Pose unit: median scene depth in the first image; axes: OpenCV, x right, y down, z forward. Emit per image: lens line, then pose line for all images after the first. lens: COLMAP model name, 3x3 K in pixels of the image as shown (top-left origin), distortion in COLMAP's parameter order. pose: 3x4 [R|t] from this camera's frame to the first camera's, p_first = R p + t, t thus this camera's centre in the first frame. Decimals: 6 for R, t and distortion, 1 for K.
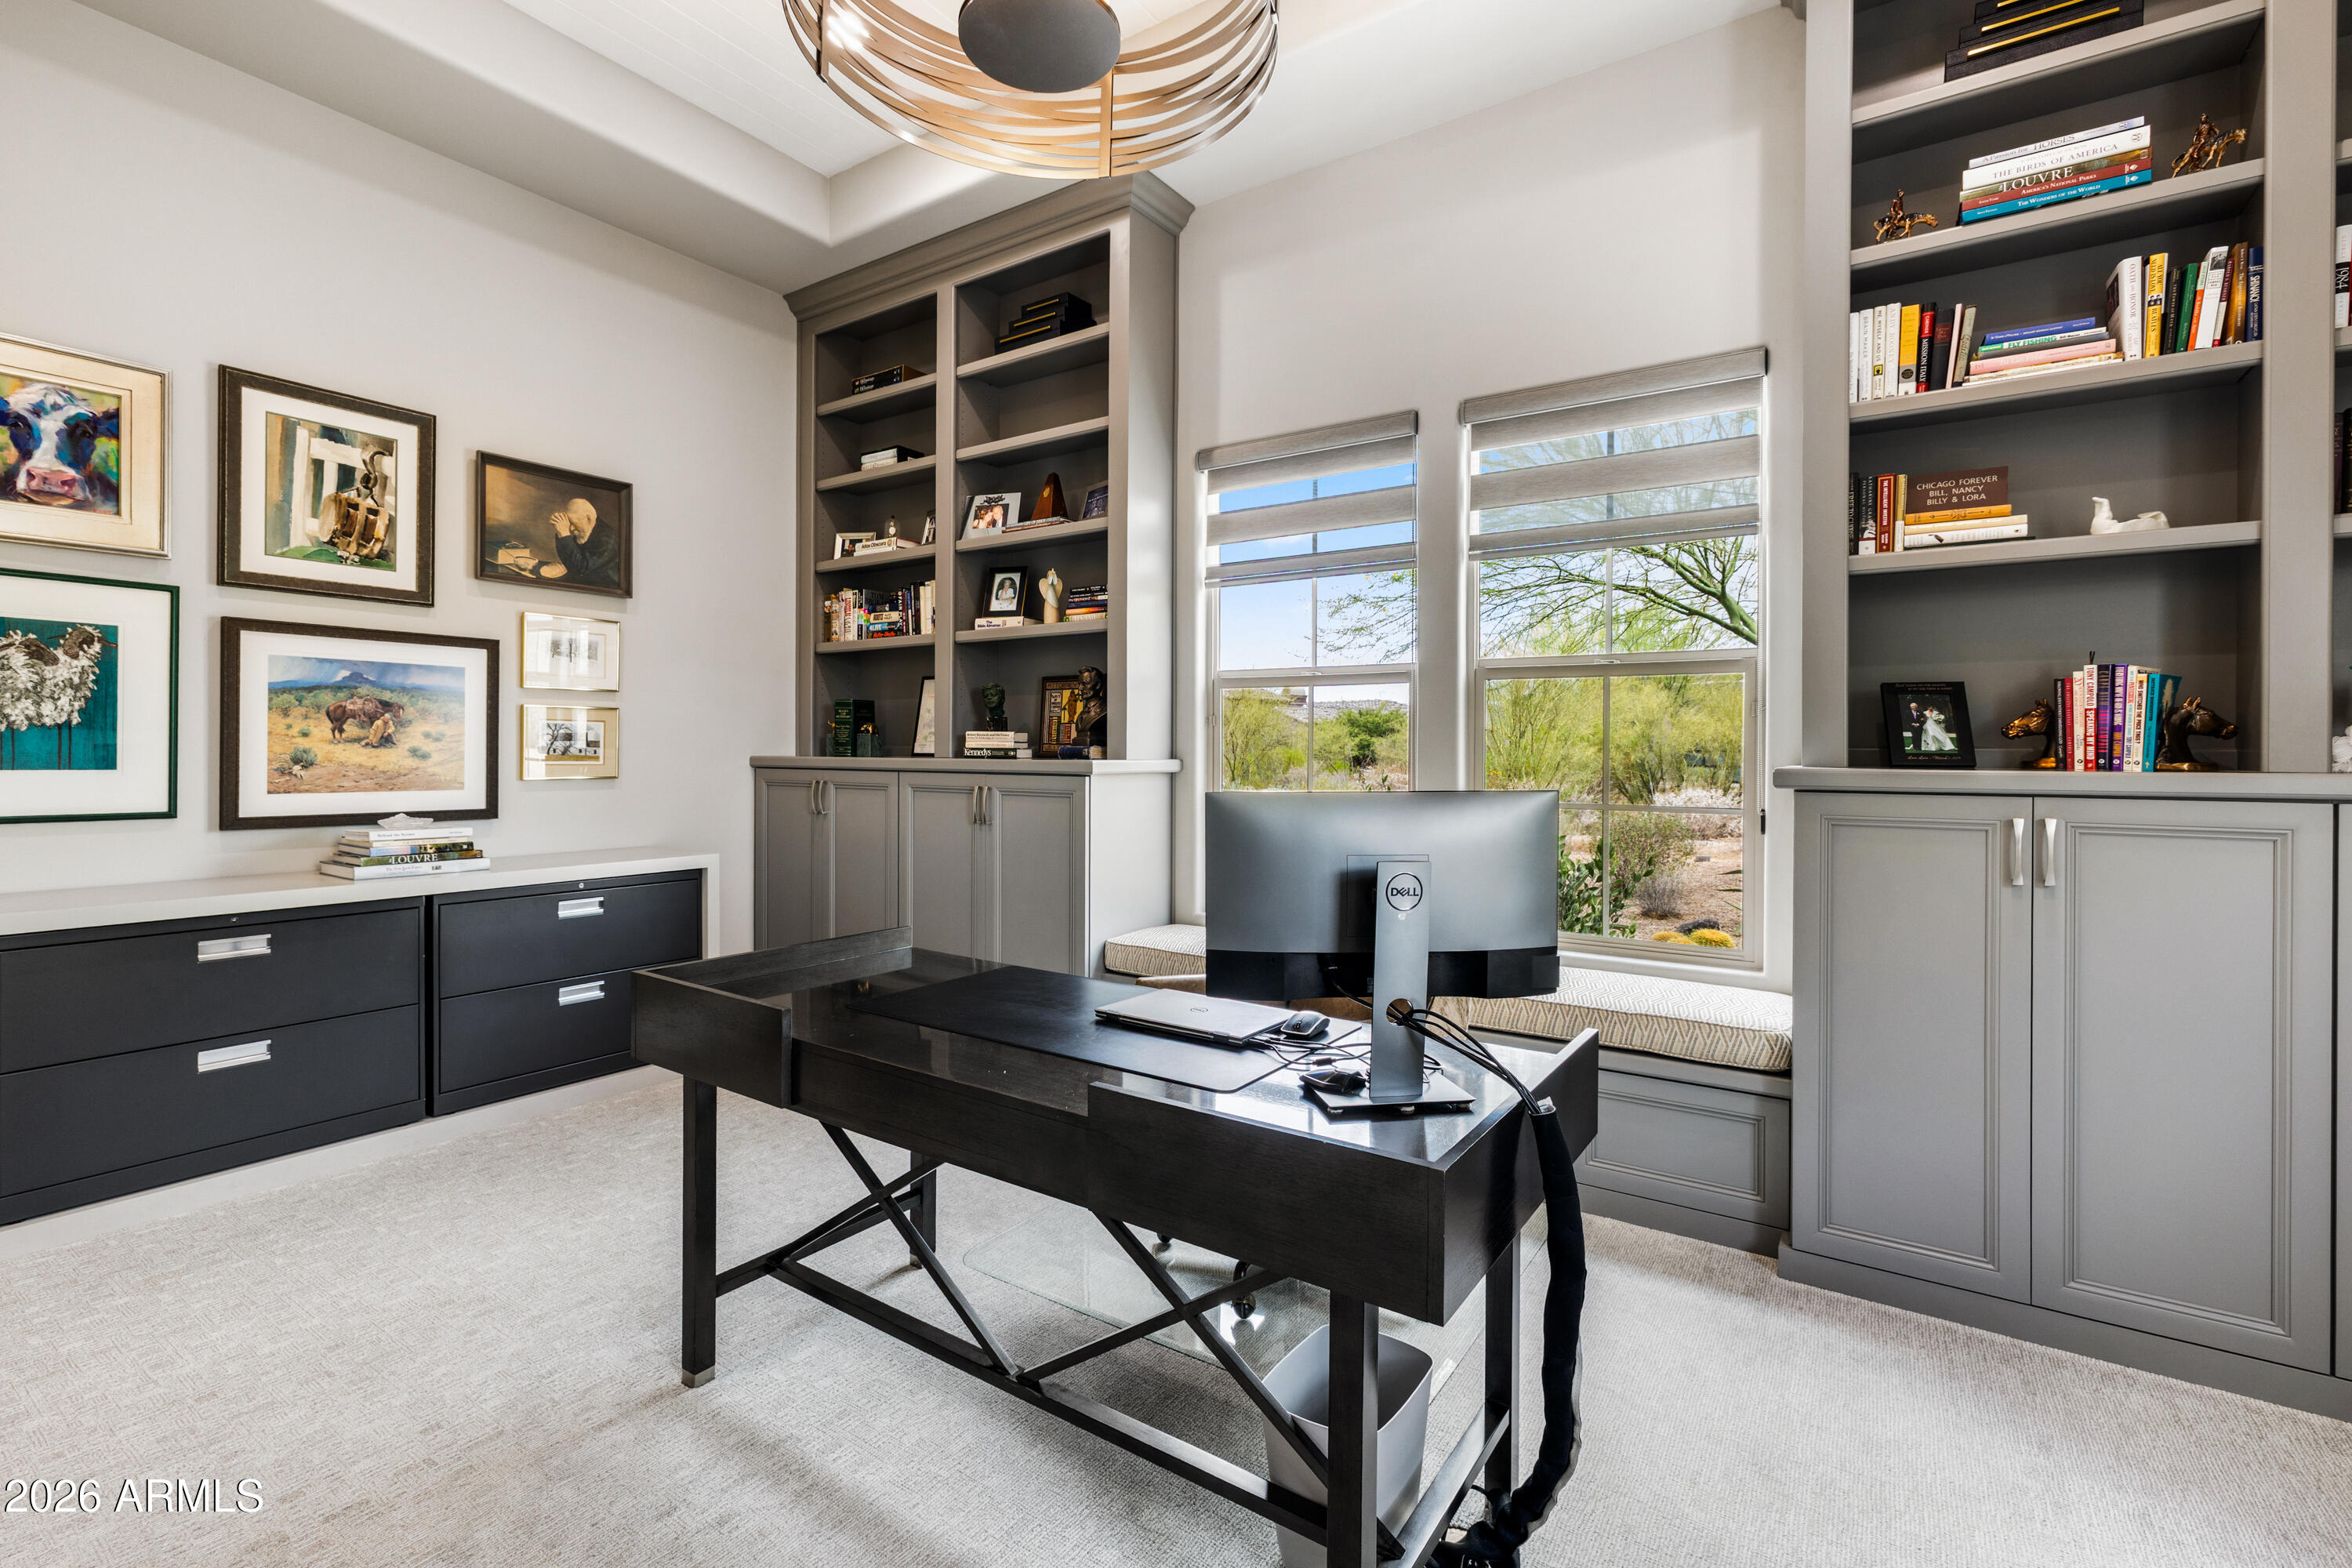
lens RADIAL K [[1083.4, 0, 1169.1], [0, 1083.4, 737.8], [0, 0, 1]] dist [0.000736, 0.000301]
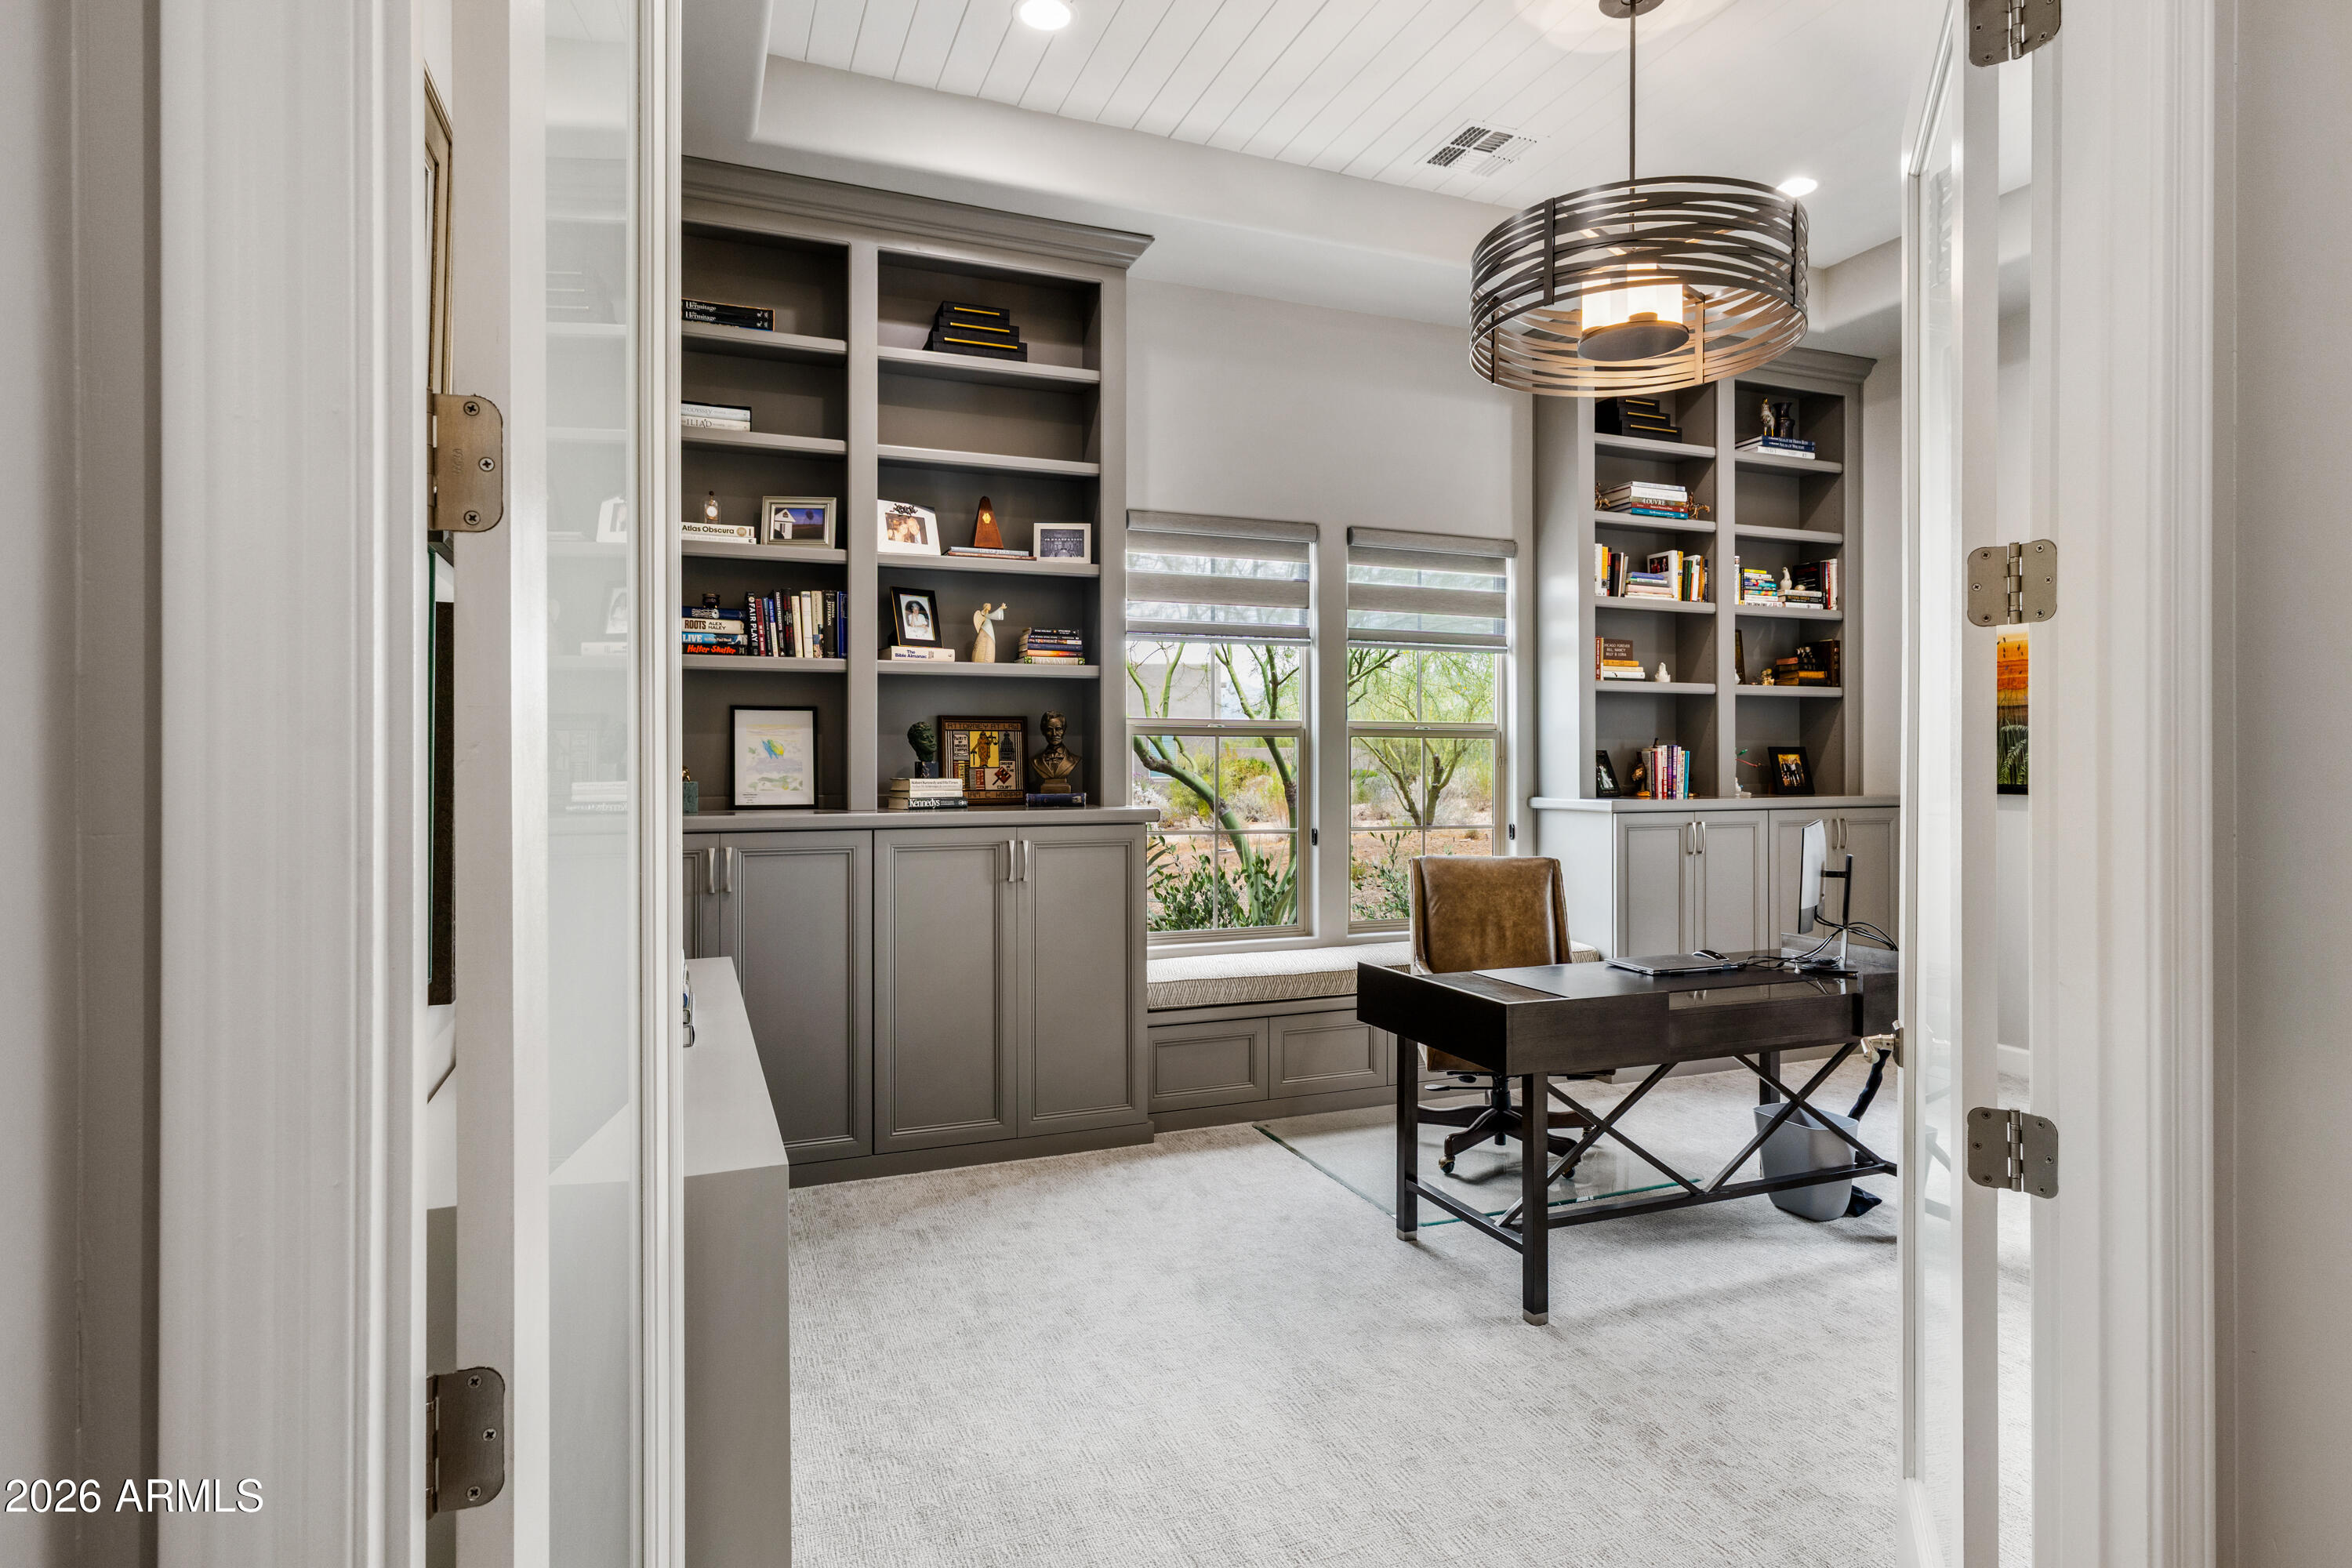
lens RADIAL K [[1259.8, 0, 1179.6], [0, 1259.8, 755.7], [0, 0, 1]] dist [-0.002585, -0.000137]
pose [[0.526836, 0.005077, 0.849952, -1.140533], [-0.001176, 0.999986, -0.005243, -0.023995], [-0.849966, 0.001762, 0.526834, 0.364286]]
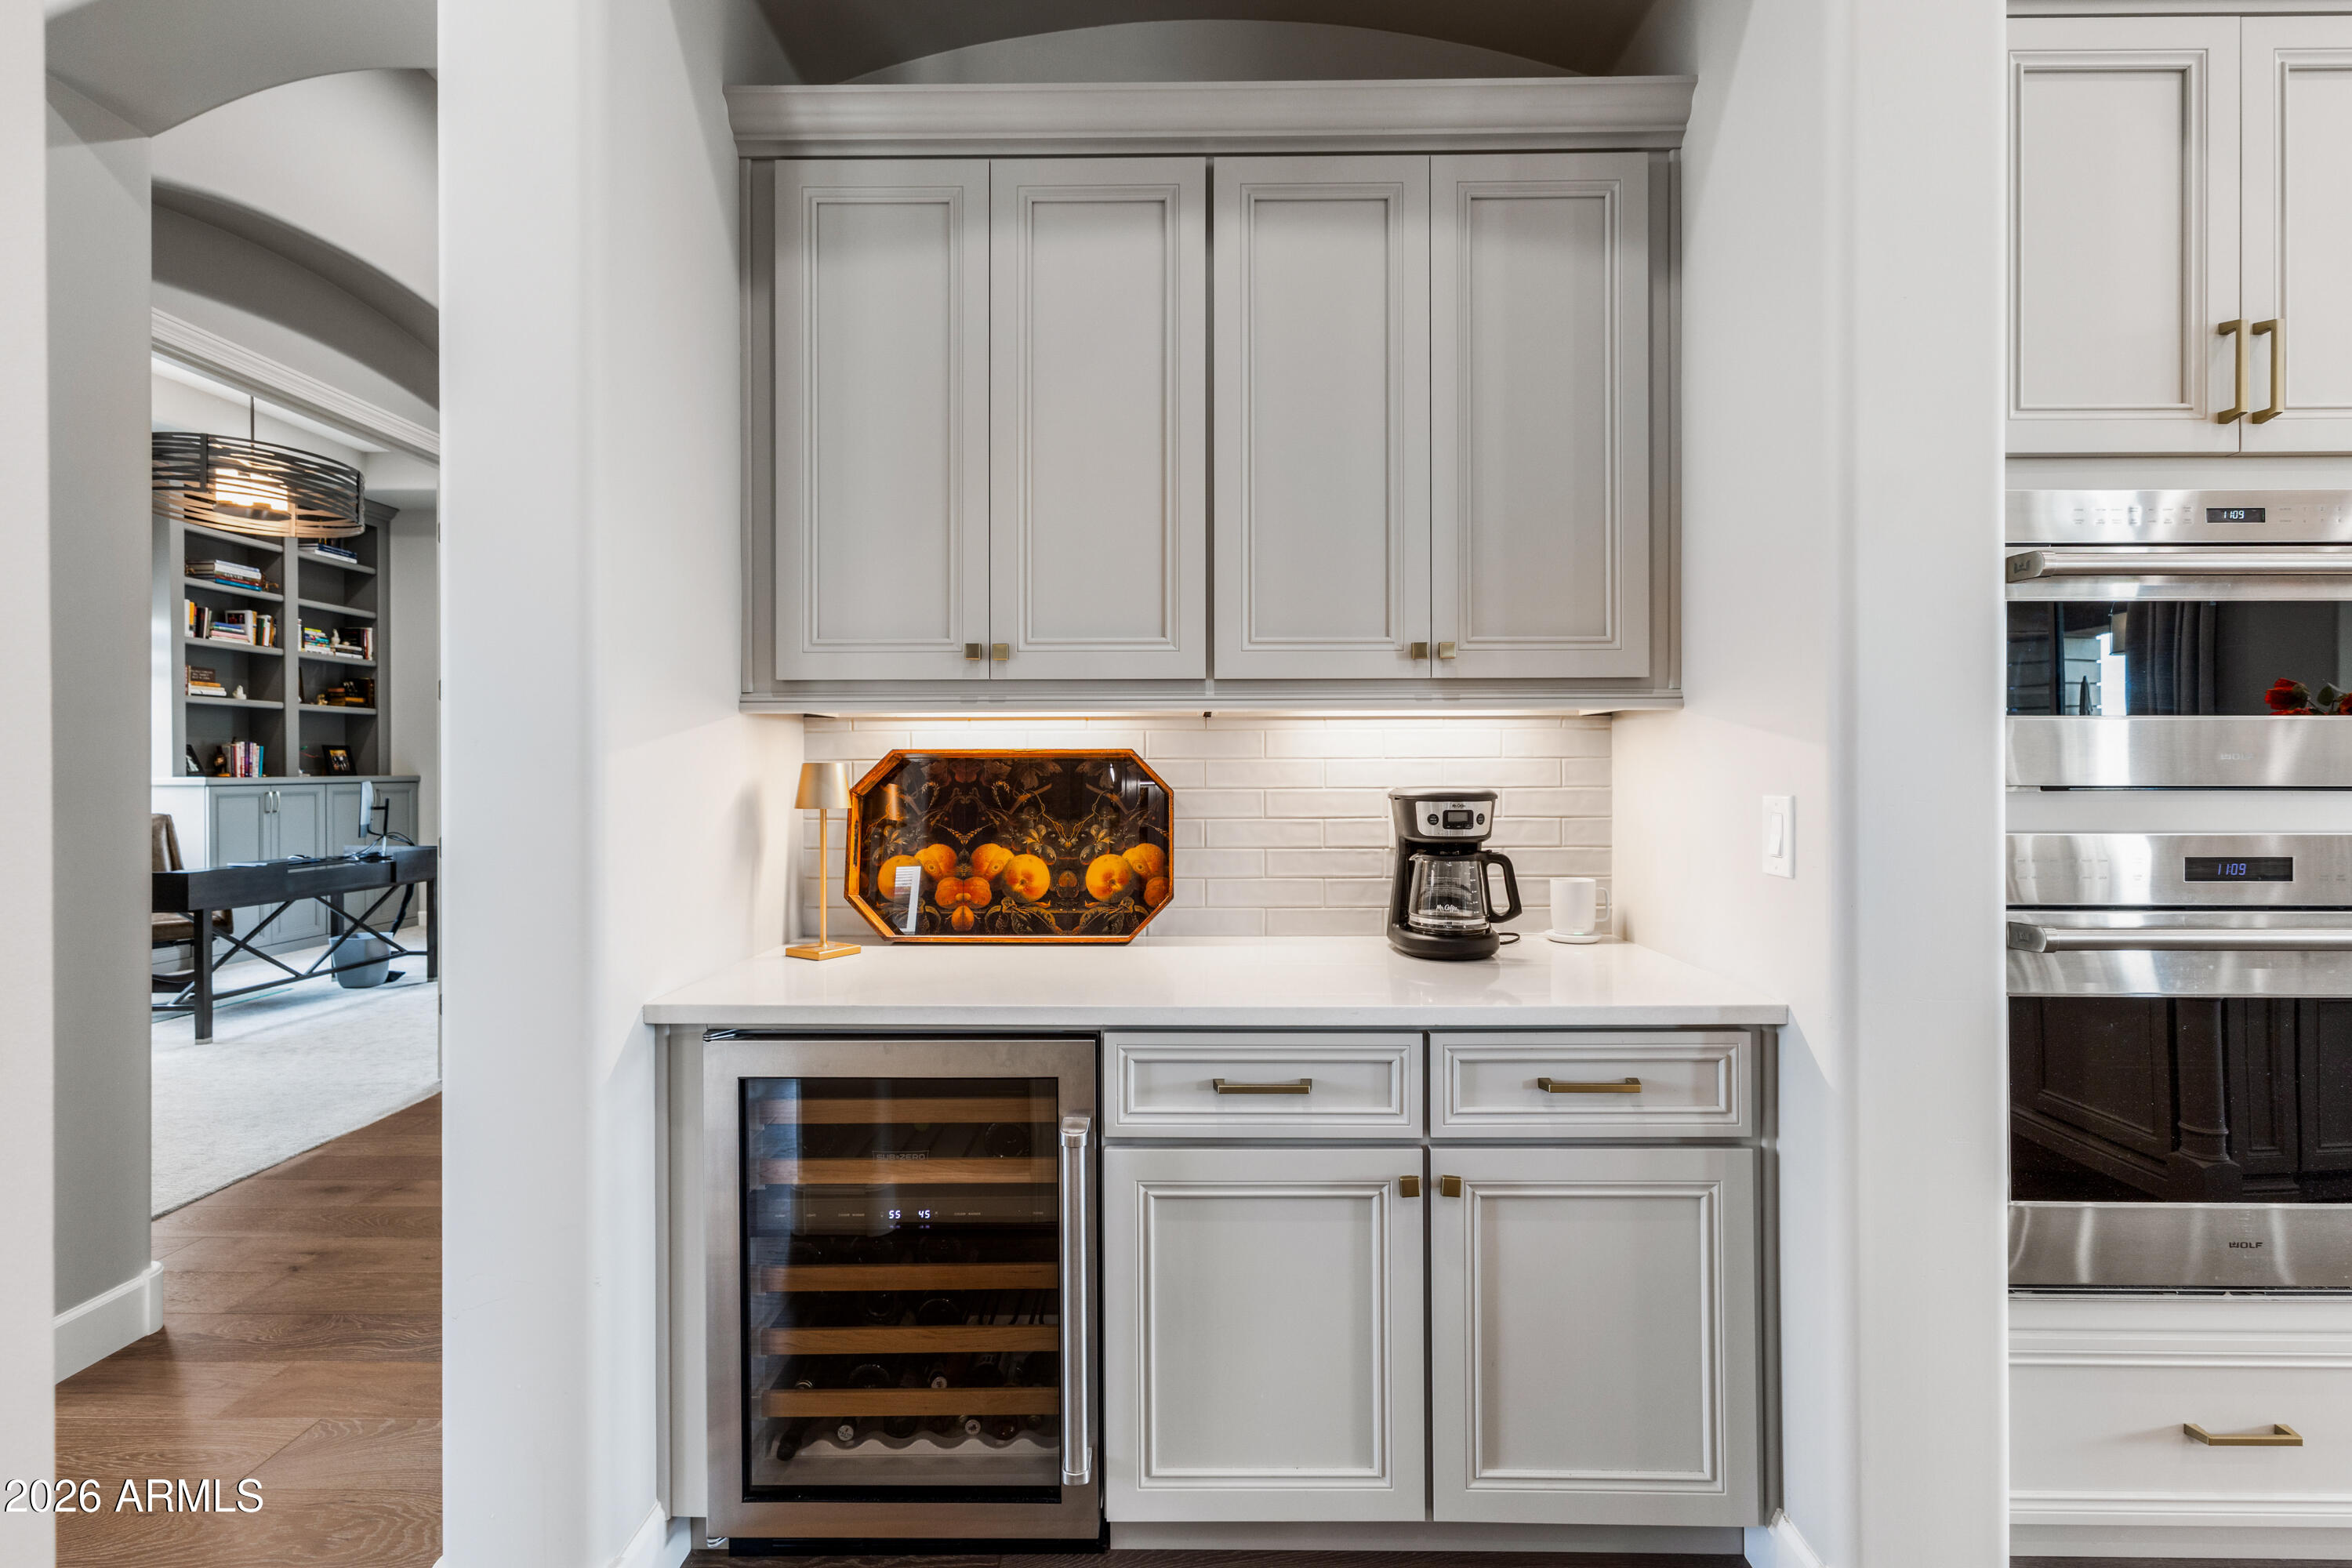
lens RADIAL K [[1017.4, 0, 1169.8], [0, 1017.4, 773.0], [0, 0, 1]] dist [0.001915, 0.000639]
pose [[-0.566683, -0.000635, 0.823936, -2.041413], [0.002185, 0.999995, 0.002273, 0.012437], [-0.823933, 0.003088, -0.566678, 0.333256]]
